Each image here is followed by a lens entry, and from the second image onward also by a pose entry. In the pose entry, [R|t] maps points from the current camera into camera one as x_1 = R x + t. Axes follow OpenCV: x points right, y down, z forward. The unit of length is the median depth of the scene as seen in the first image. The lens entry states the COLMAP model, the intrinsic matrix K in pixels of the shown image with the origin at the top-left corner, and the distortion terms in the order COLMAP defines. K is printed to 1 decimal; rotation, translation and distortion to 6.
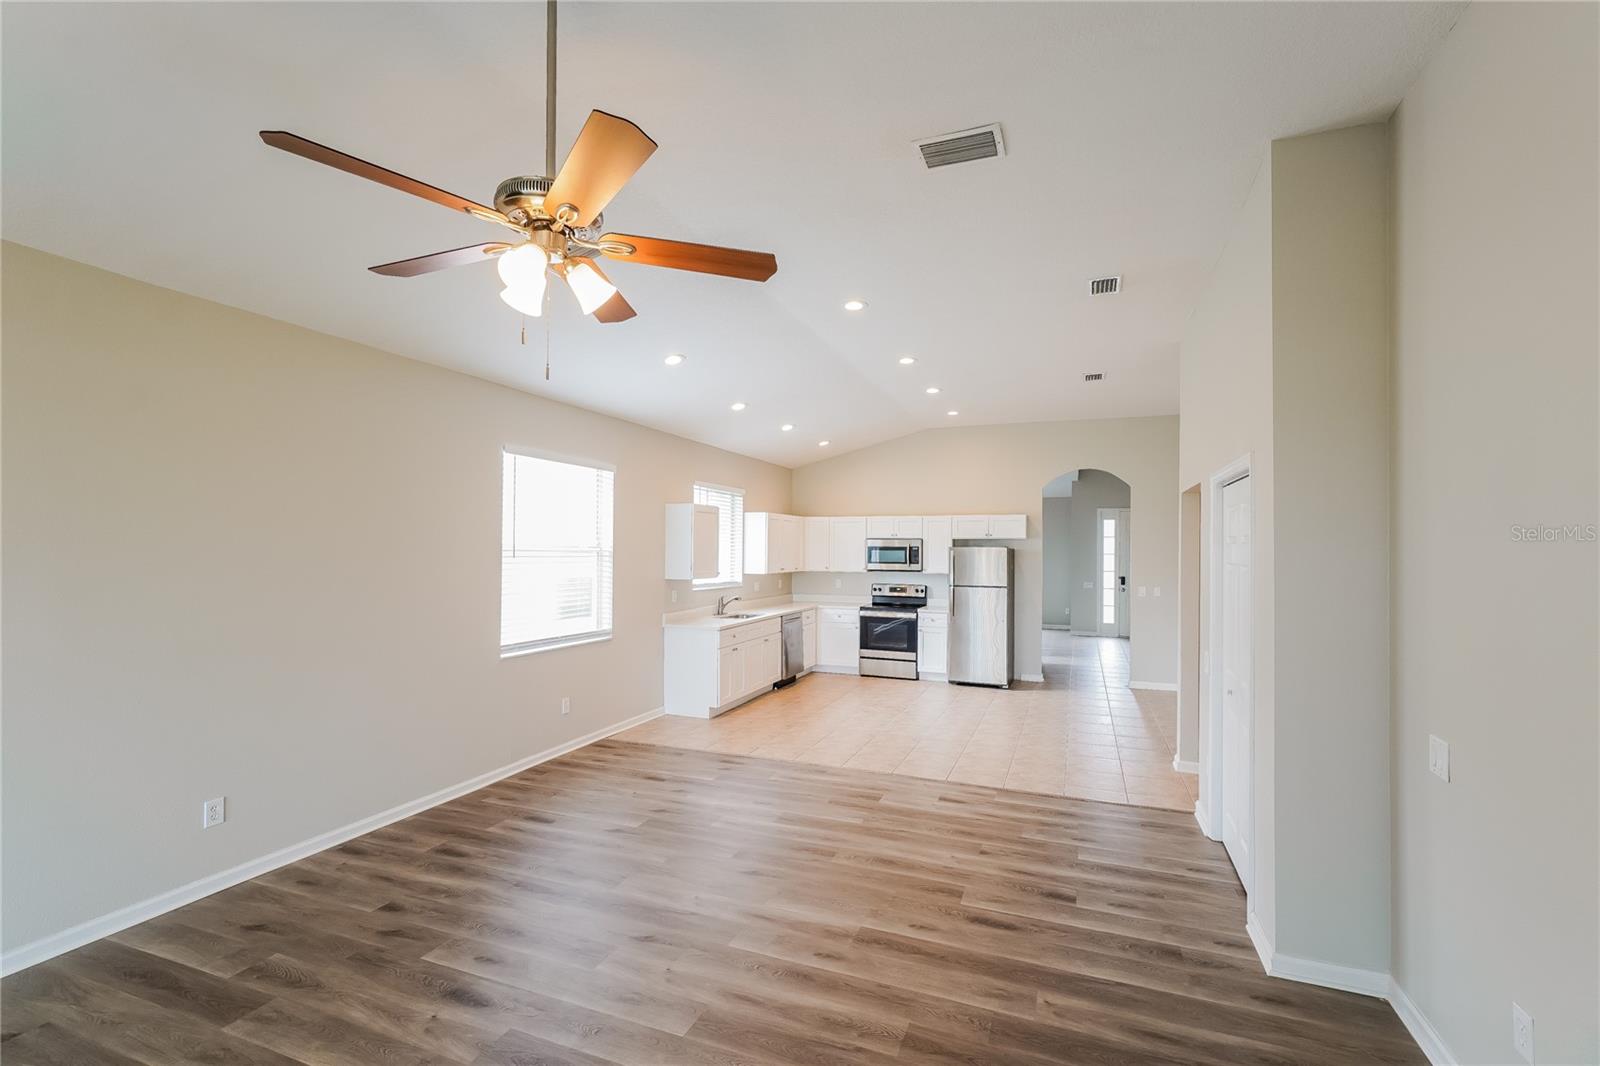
lens RADIAL K [[699.3, 0, 805.6], [0, 699.3, 546.8], [0, 0, 1]] dist [-0.000673, 0.001303]
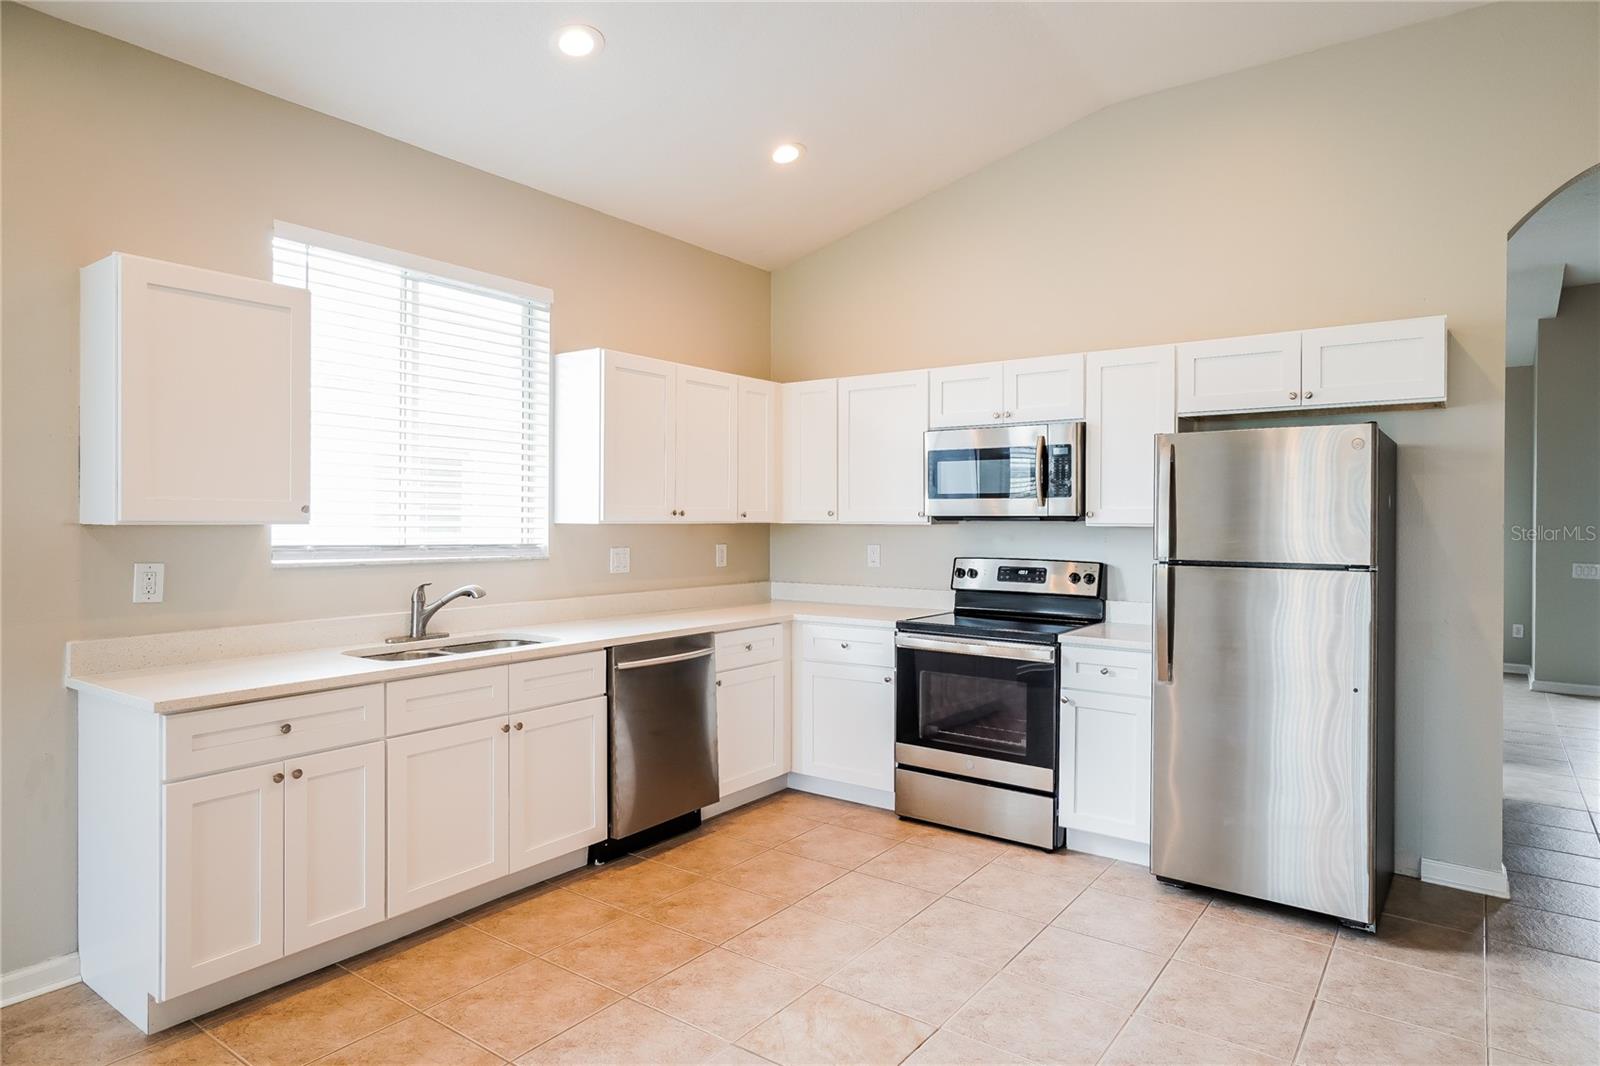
lens RADIAL K [[937.3, 0, 801.2], [0, 937.3, 522.7], [0, 0, 1]] dist [0.003060, -0.000677]
pose [[0.965897, -0.000431, -0.258926, 0.153864], [0.002351, 0.999972, 0.007106, 0.033449], [0.258916, -0.007473, 0.965871, 0.539071]]
